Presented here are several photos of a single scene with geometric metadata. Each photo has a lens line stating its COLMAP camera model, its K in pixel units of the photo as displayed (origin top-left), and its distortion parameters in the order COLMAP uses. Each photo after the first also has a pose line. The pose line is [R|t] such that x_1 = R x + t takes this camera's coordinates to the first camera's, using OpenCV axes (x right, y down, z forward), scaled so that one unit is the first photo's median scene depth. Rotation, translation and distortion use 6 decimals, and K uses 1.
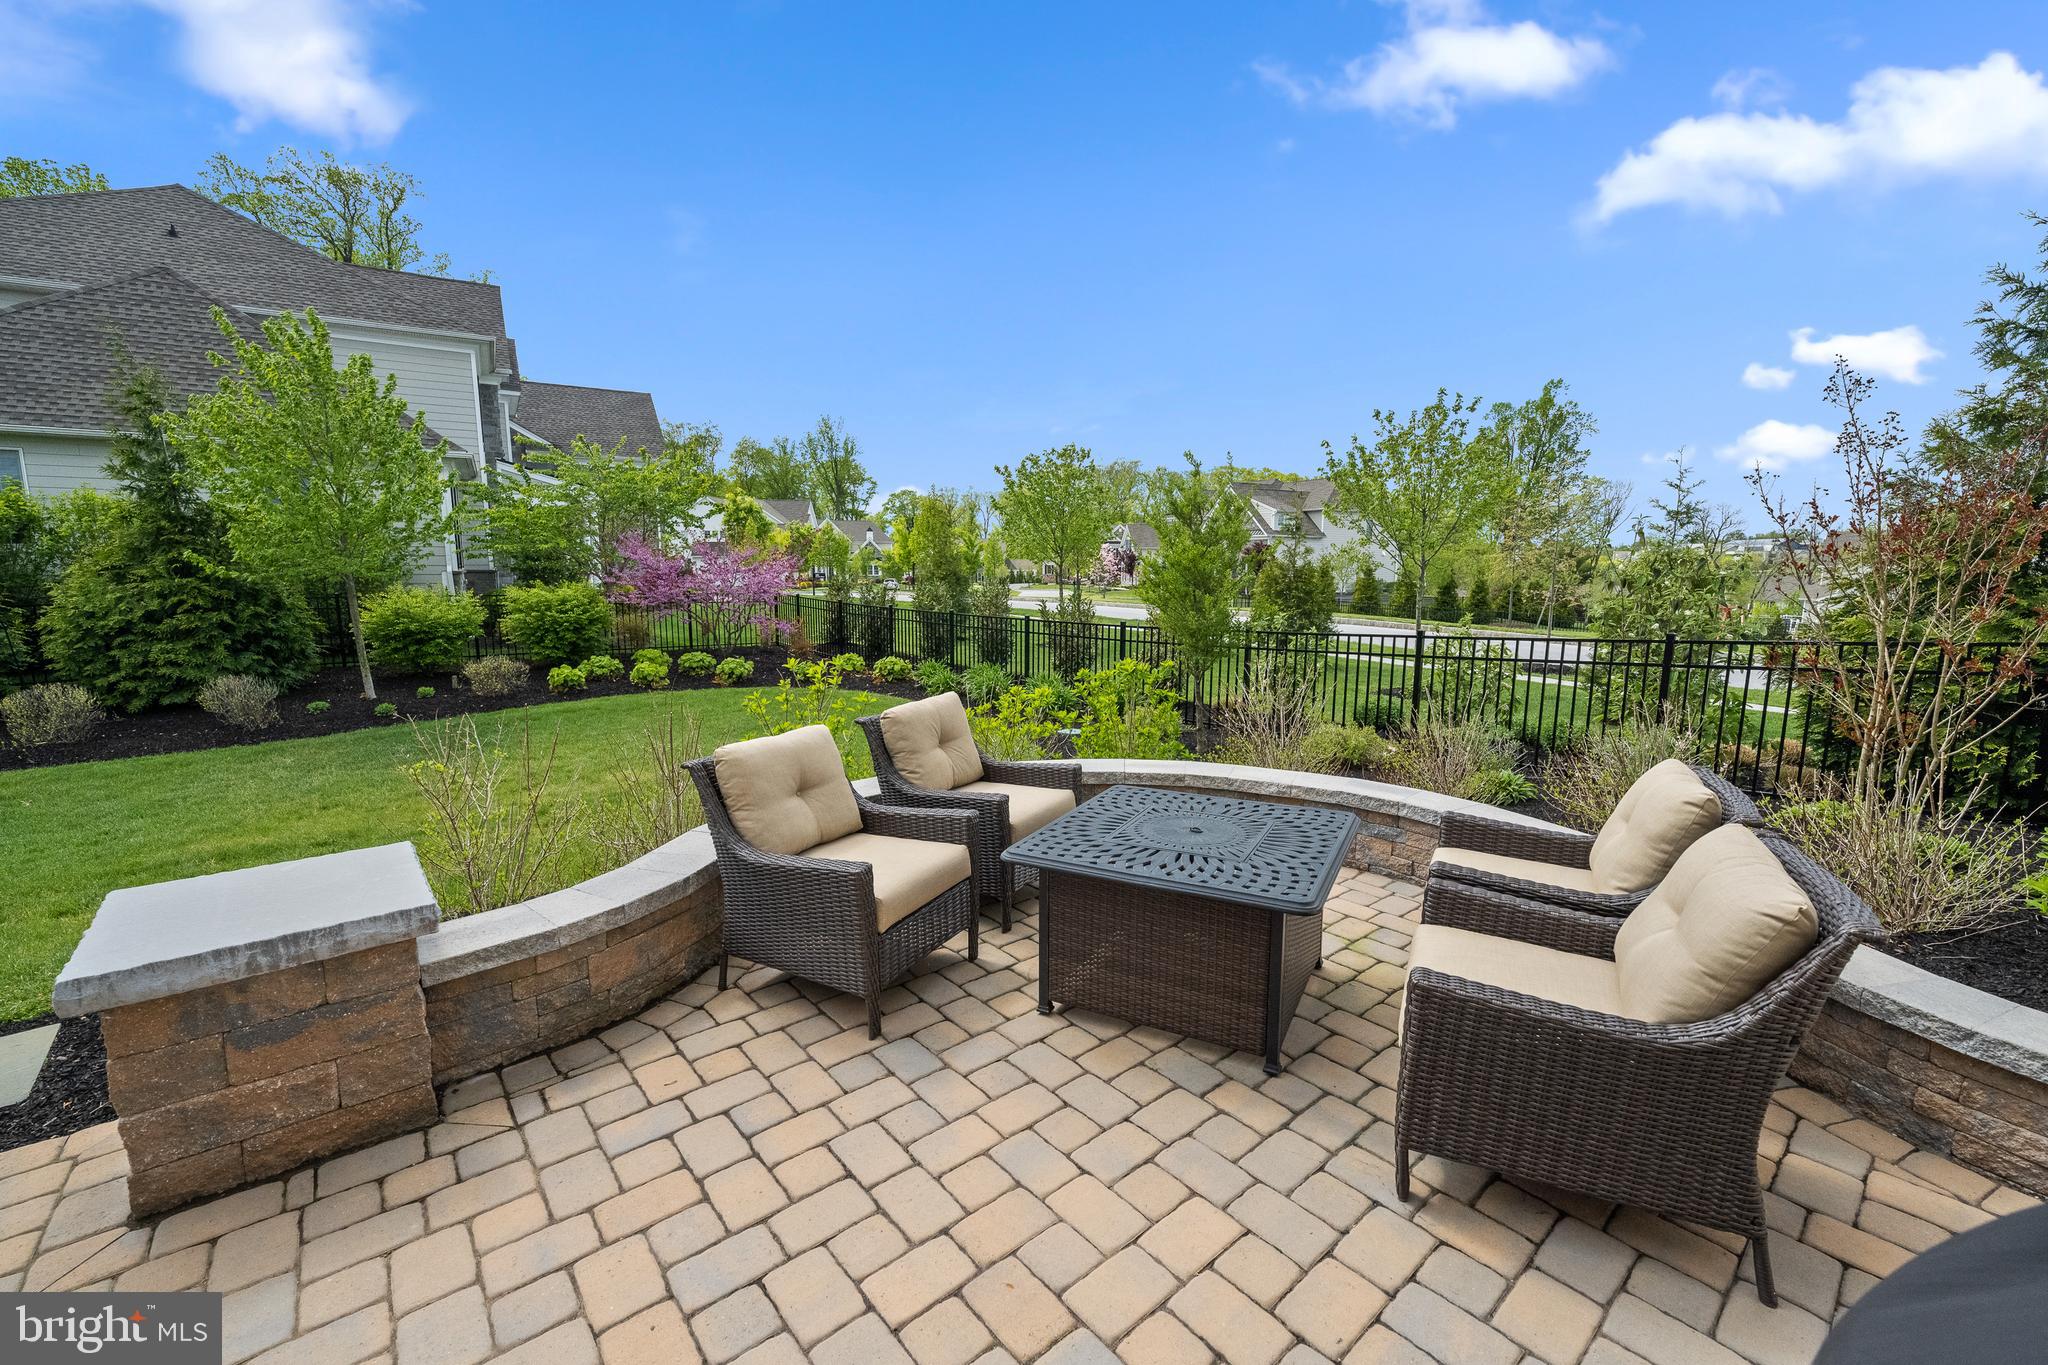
lens RADIAL K [[845.0, 0, 1033.2], [0, 845.0, 675.1], [0, 0, 1]] dist [-0.004512, 0.000224]
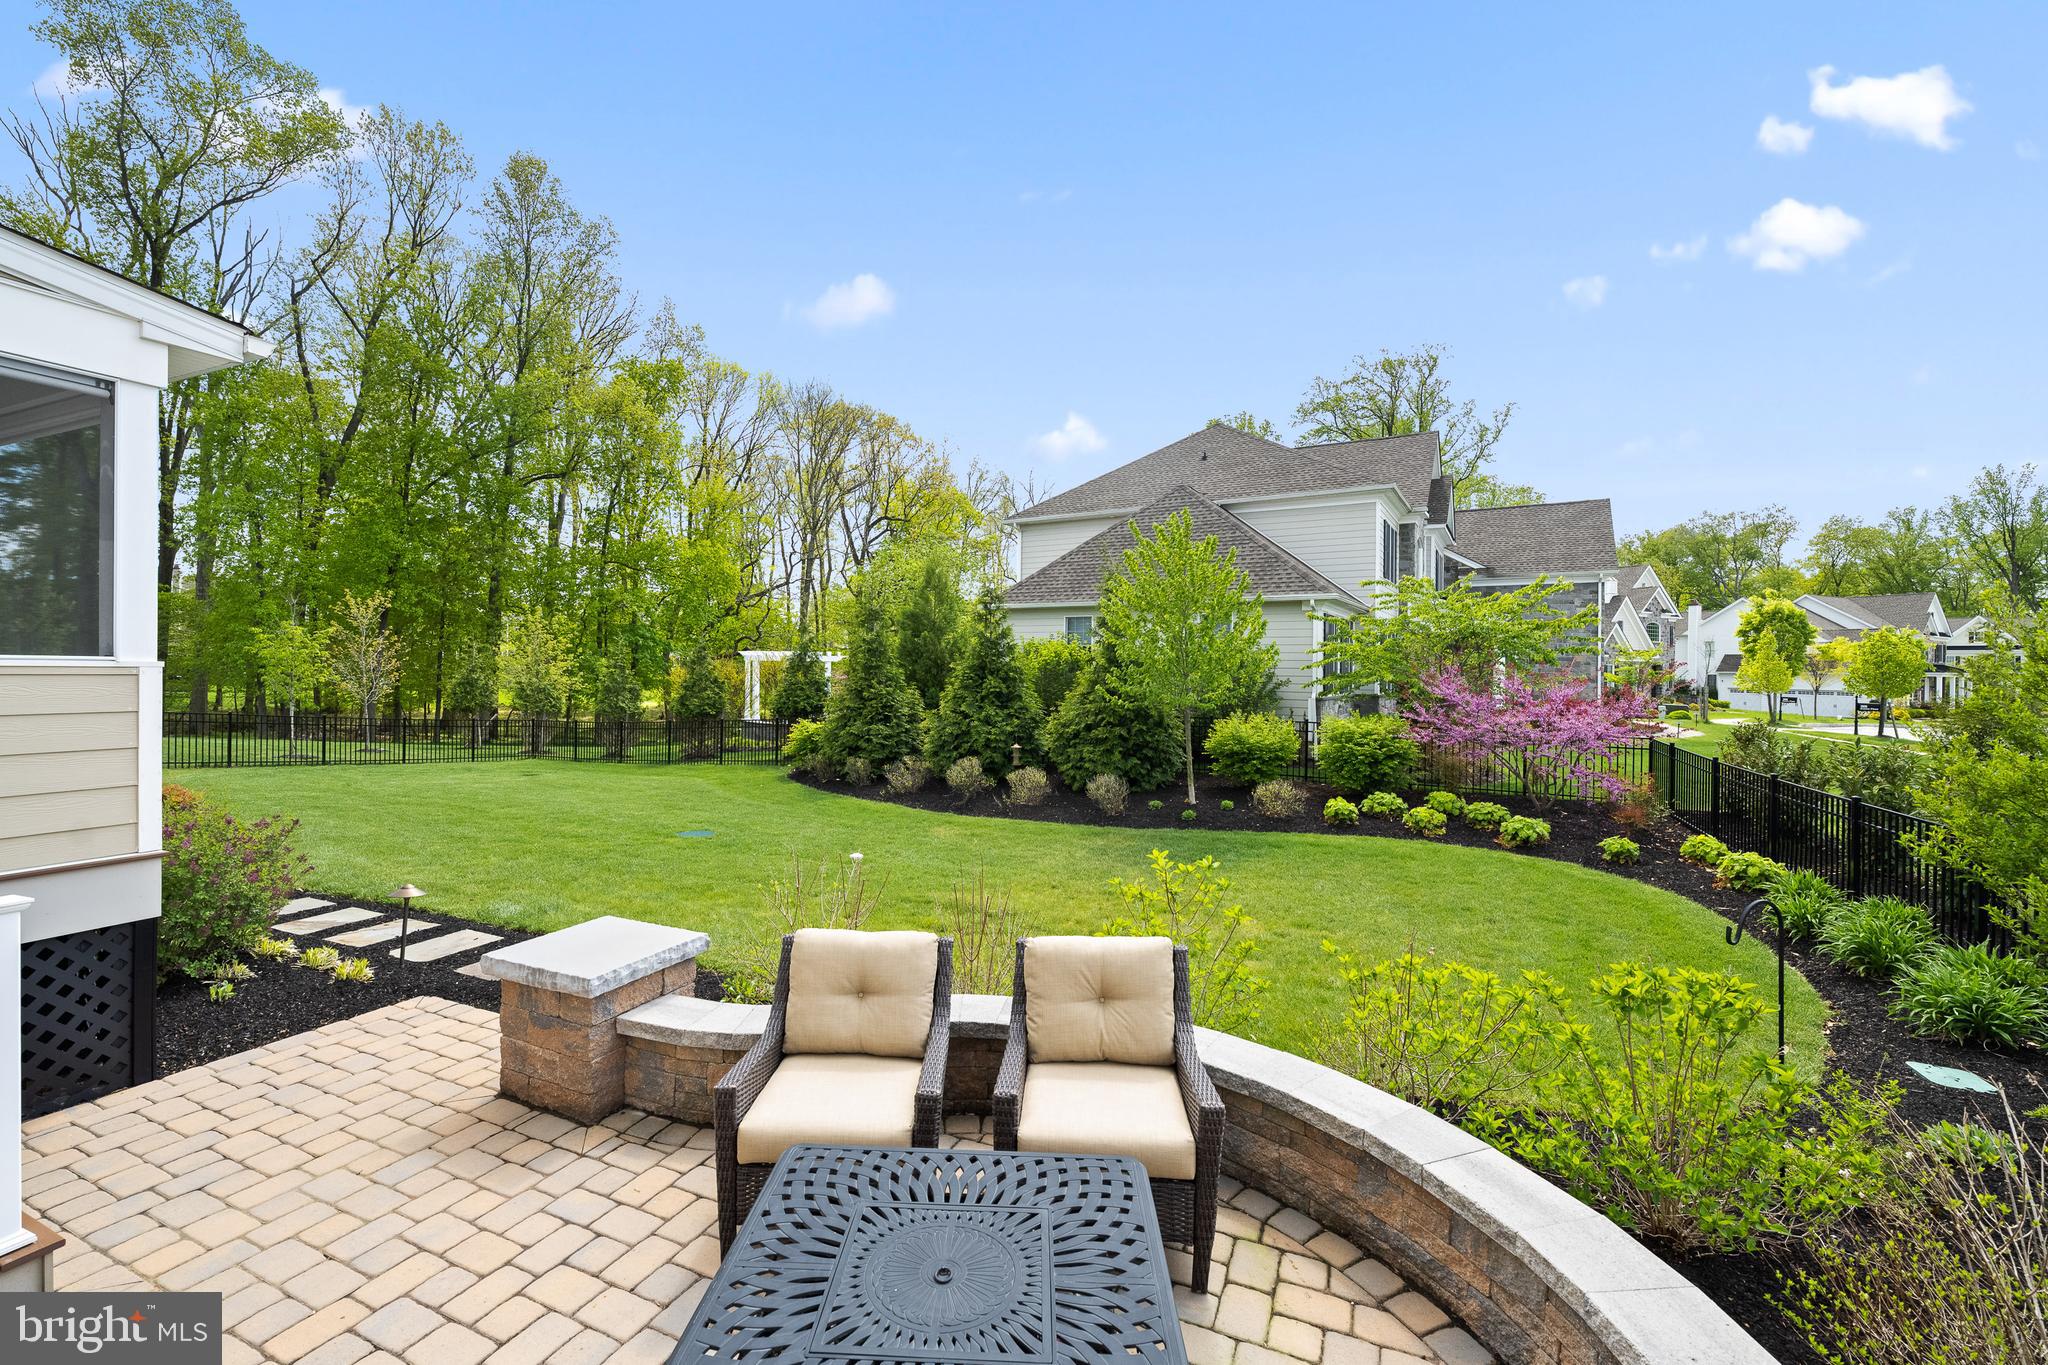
lens RADIAL K [[845.0, 0, 1008.4], [0, 845.0, 665.0], [0, 0, 1]] dist [-0.004512, 0.000224]
pose [[0.430075, 0.000025, -0.902793, 0.218113], [-0.126585, 0.990123, -0.060276, -0.065281], [0.893875, 0.140203, 0.425830, 0.199935]]
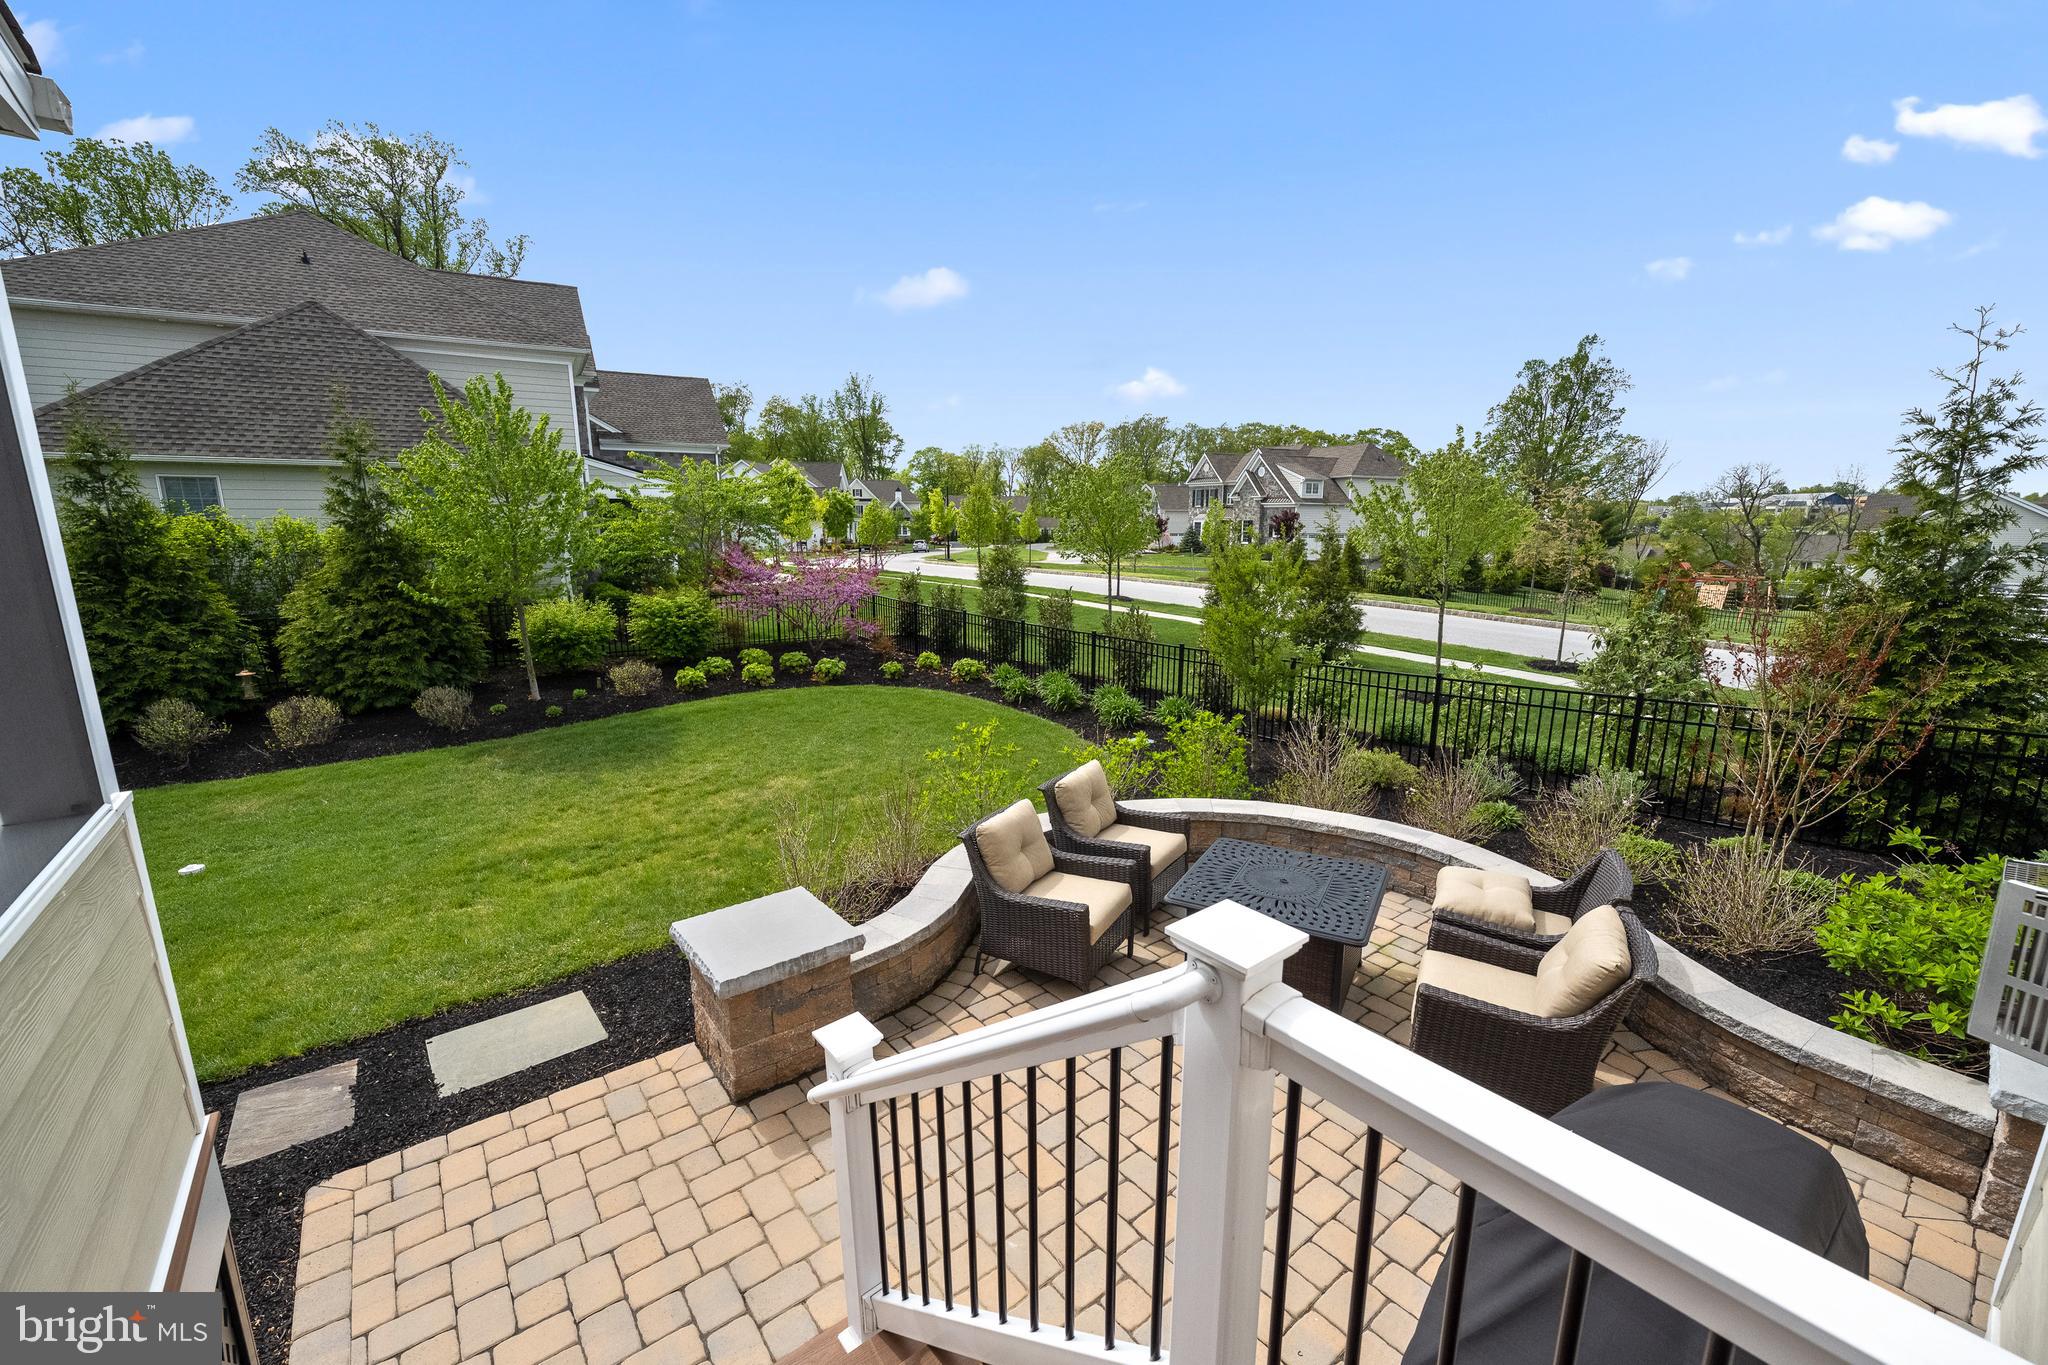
lens RADIAL K [[845.0, 0, 1024.0], [0, 845.0, 668.6], [0, 0, 1]] dist [-0.004512, 0.000224]
pose [[0.999488, 0.006334, -0.031348, -0.067368], [-0.004700, 0.998639, 0.051934, -0.080312], [0.031634, -0.051760, 0.998158, -0.154818]]
